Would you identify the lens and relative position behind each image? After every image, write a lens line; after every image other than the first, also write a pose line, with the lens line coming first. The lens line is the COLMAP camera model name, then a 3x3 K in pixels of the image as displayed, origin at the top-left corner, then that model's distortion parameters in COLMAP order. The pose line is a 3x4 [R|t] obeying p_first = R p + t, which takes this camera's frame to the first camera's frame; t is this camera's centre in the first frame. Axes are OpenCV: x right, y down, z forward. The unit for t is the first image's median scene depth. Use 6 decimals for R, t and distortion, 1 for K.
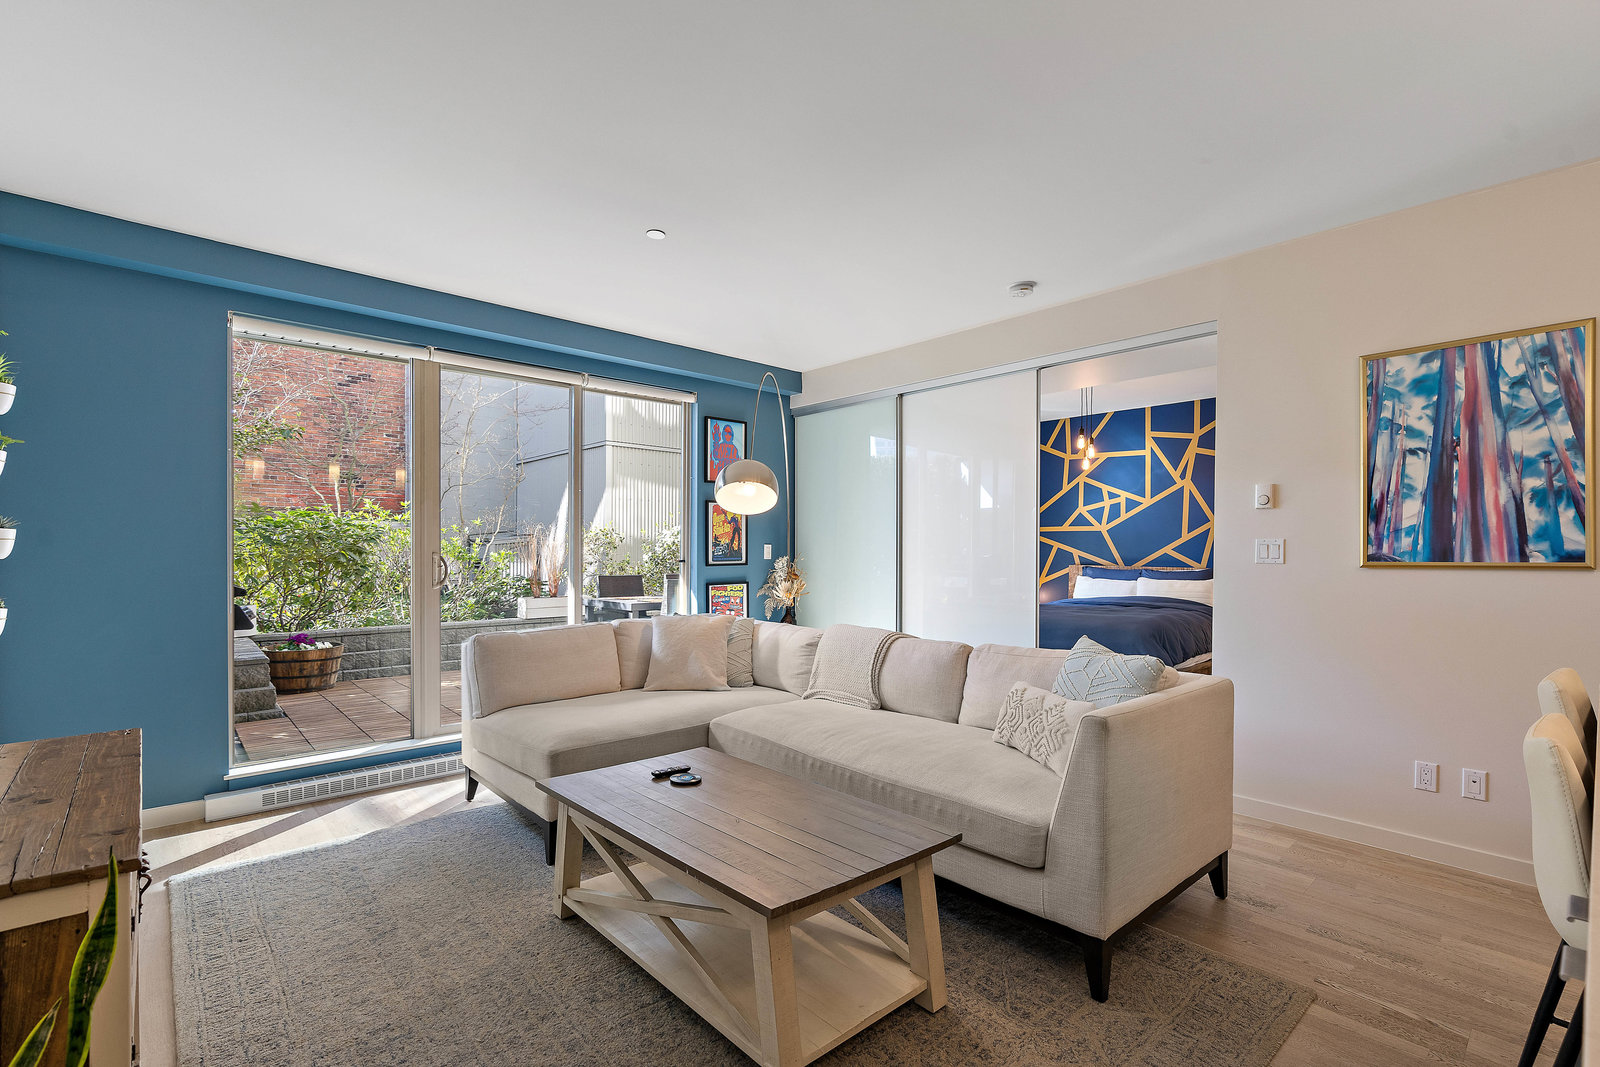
lens RADIAL K [[733.5, 0, 791.3], [0, 733.5, 553.7], [0, 0, 1]] dist [-0.002647, 0.000170]
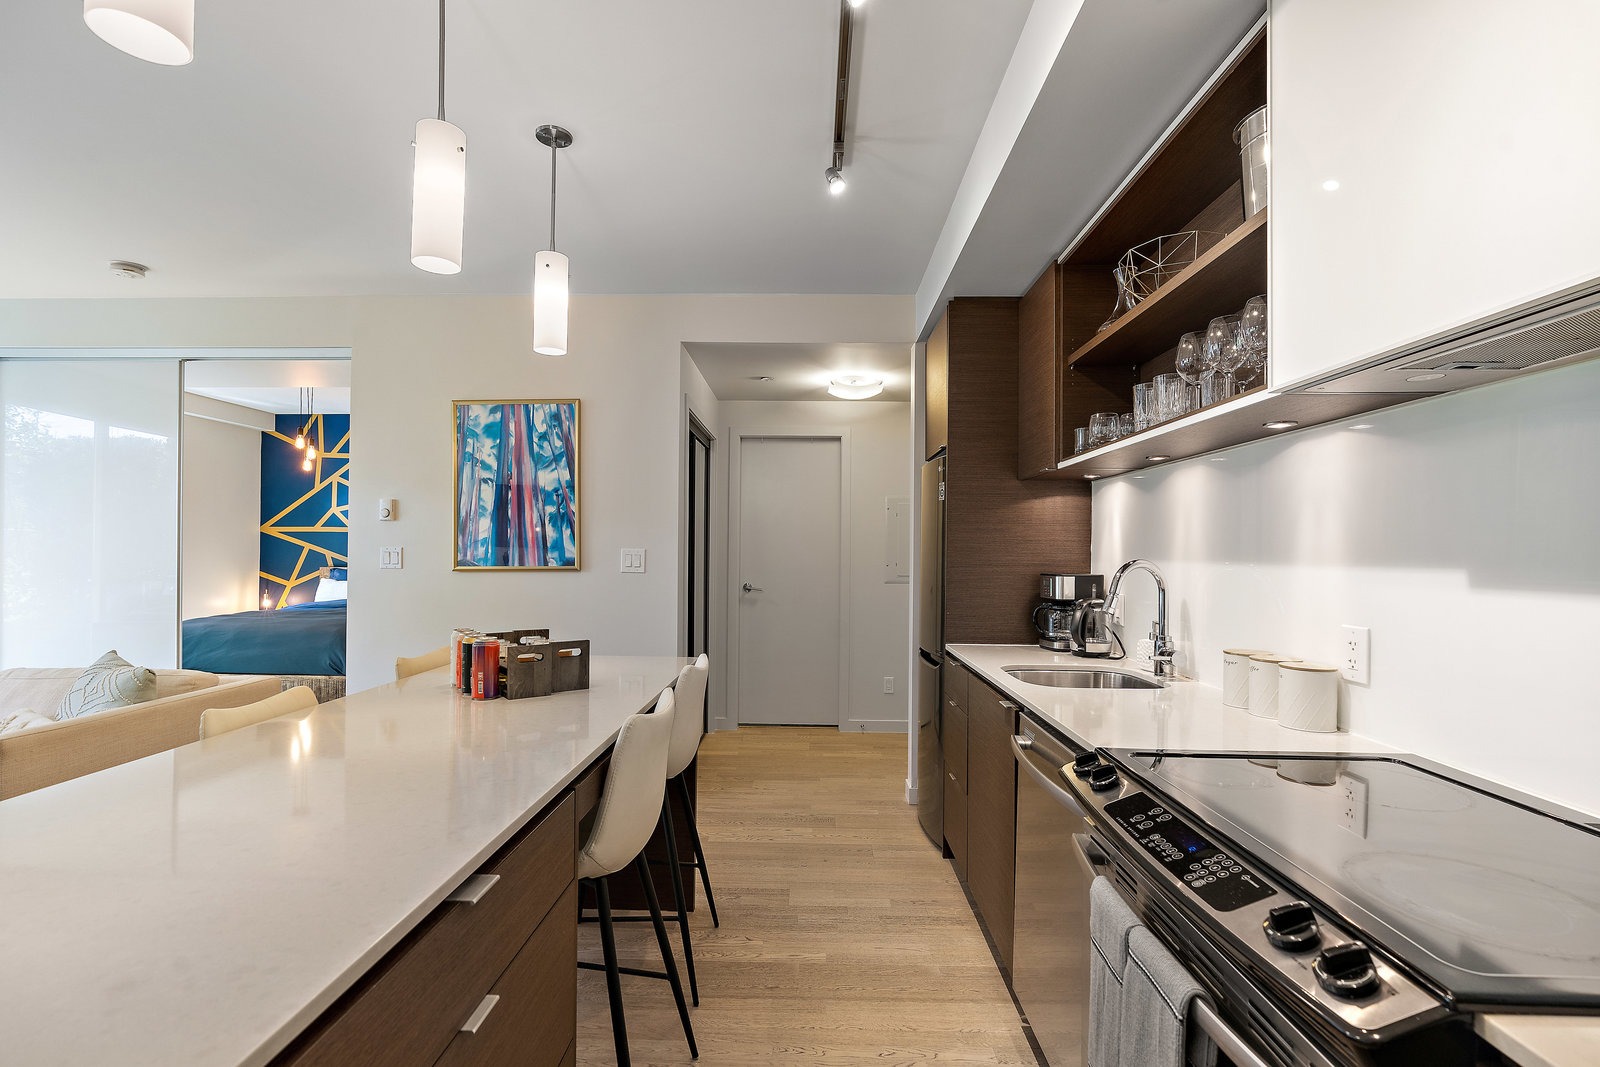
lens RADIAL K [[722.5, 0, 795.4], [0, 722.5, 547.9], [0, 0, 1]] dist [-0.006205, -0.000450]
pose [[0.687423, 0.001488, 0.726255, 0.294751], [0.000392, 0.999997, -0.002420, -0.017448], [-0.726257, 0.001948, 0.687421, -0.262176]]
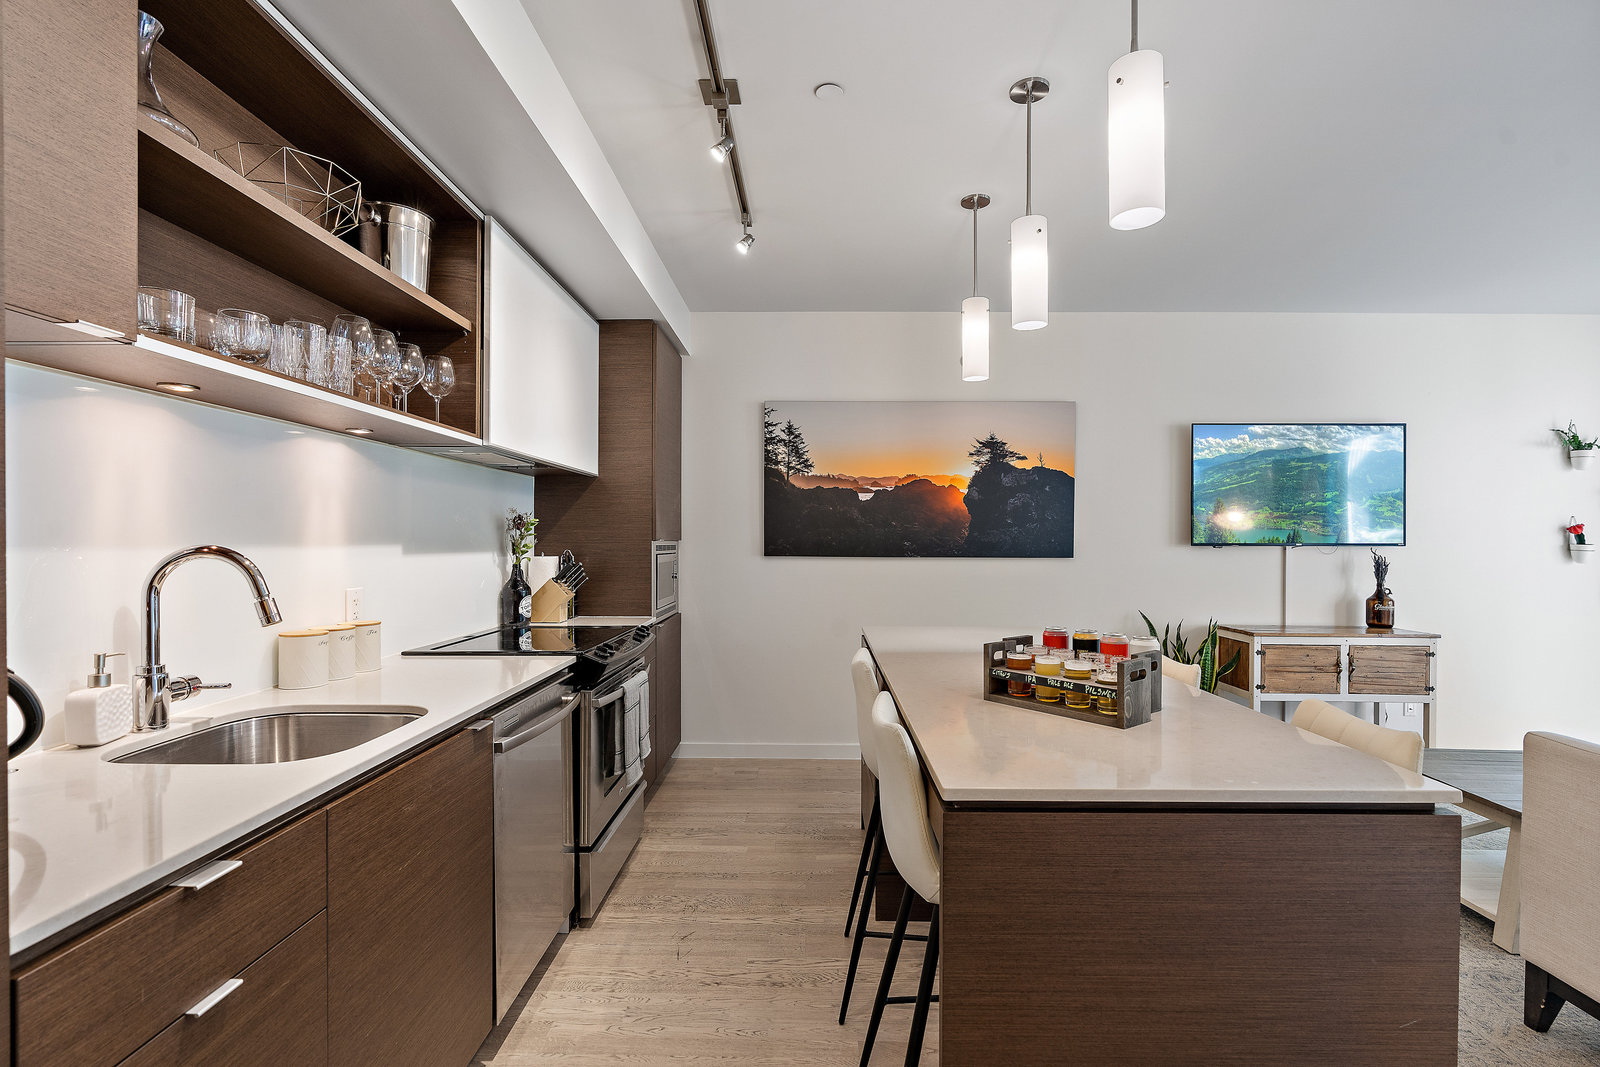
lens RADIAL K [[722.5, 0, 795.4], [0, 722.5, 547.9], [0, 0, 1]] dist [-0.006205, -0.000450]
pose [[-0.687238, 0.000280, -0.726432, 1.154558], [-0.010257, 0.999896, 0.010089, -0.015063], [0.726360, 0.014384, -0.687164, 0.604419]]
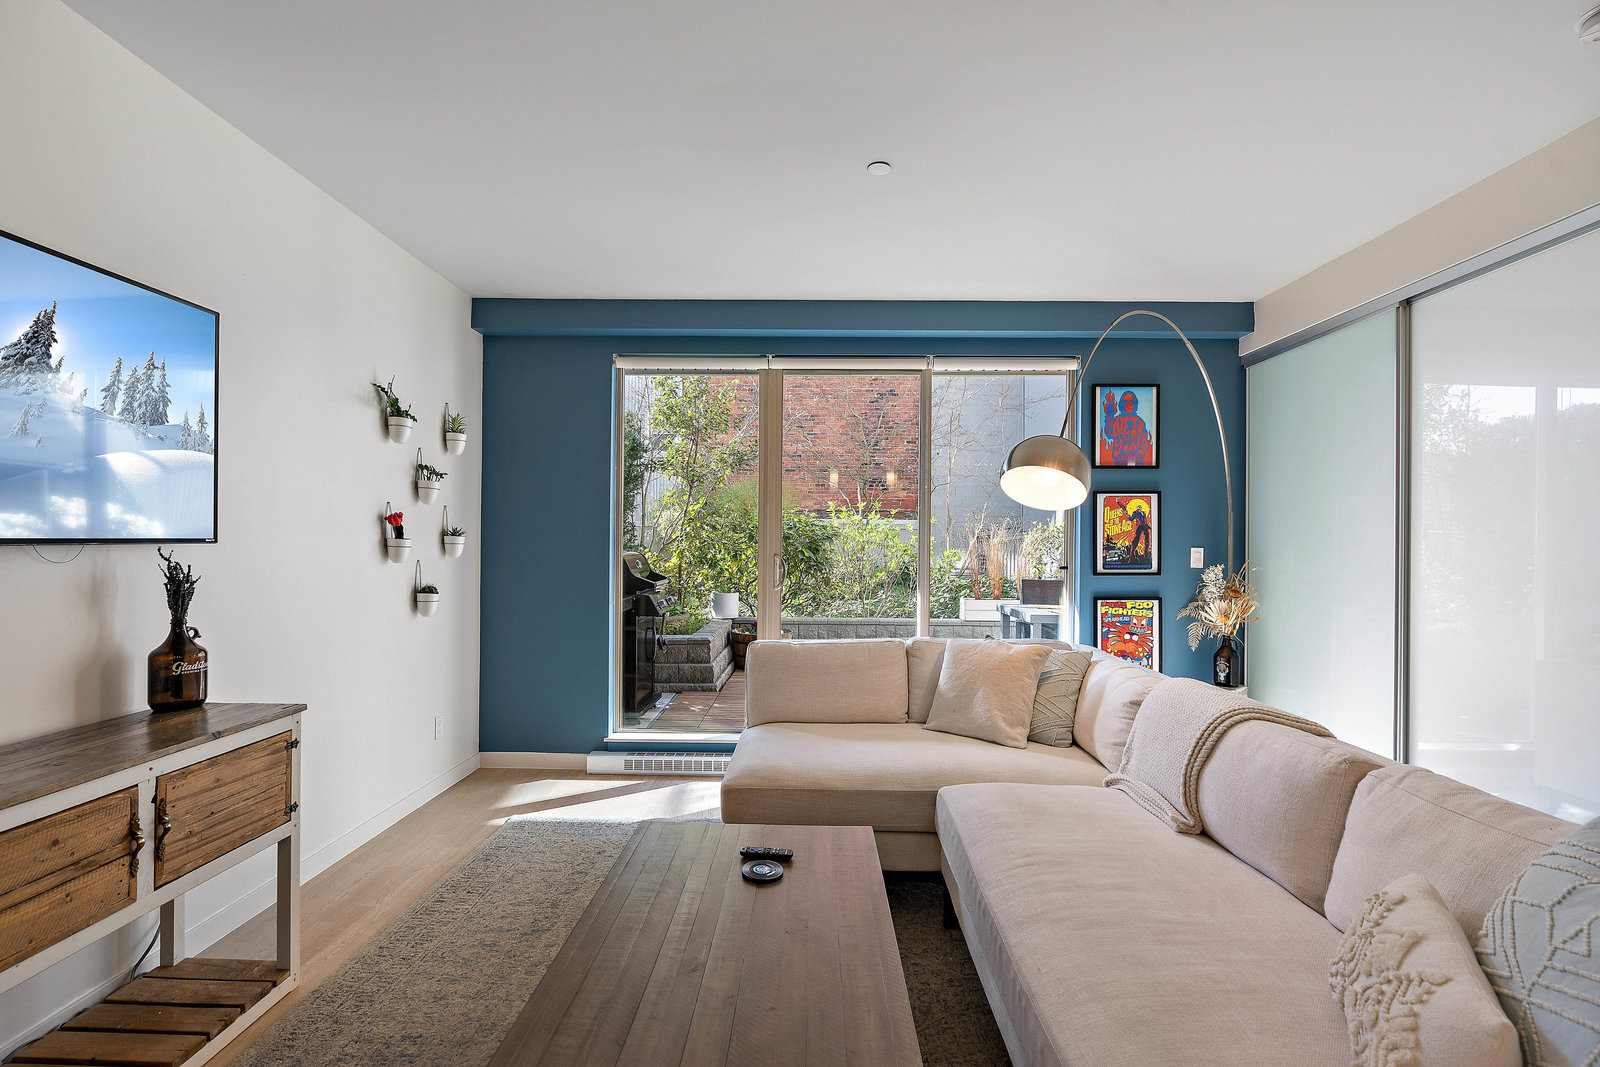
lens RADIAL K [[721.8, 0, 800.0], [0, 721.8, 533.5], [0, 0, 1]] dist [-0.003370, 0.001005]
pose [[0.731044, -0.002763, -0.682324, 0.306283], [-0.010630, 0.999824, -0.015437, -0.020756], [0.682247, 0.018538, 0.730887, 0.380351]]
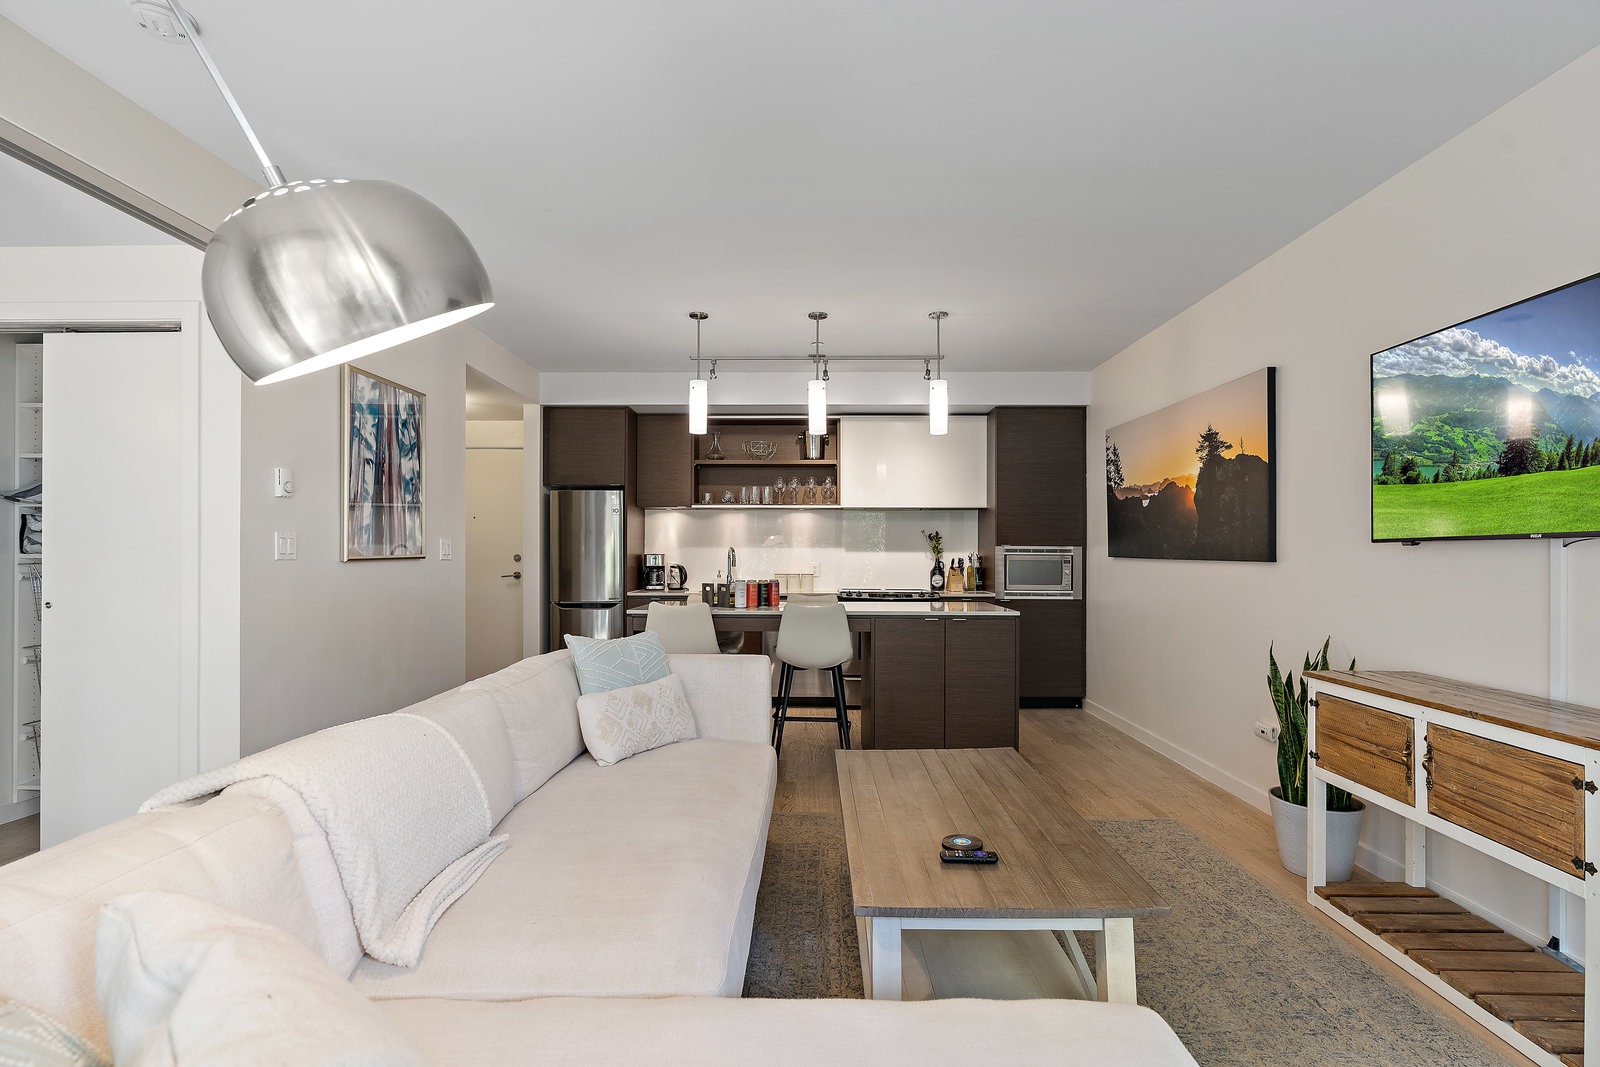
lens RADIAL K [[733.5, 0, 791.3], [0, 733.5, 553.7], [0, 0, 1]] dist [-0.002647, 0.000170]
pose [[-0.727603, -0.009366, 0.685935, -0.436590], [-0.005111, 0.999953, 0.008232, -0.004818], [-0.685980, 0.002484, -0.727617, 1.353547]]
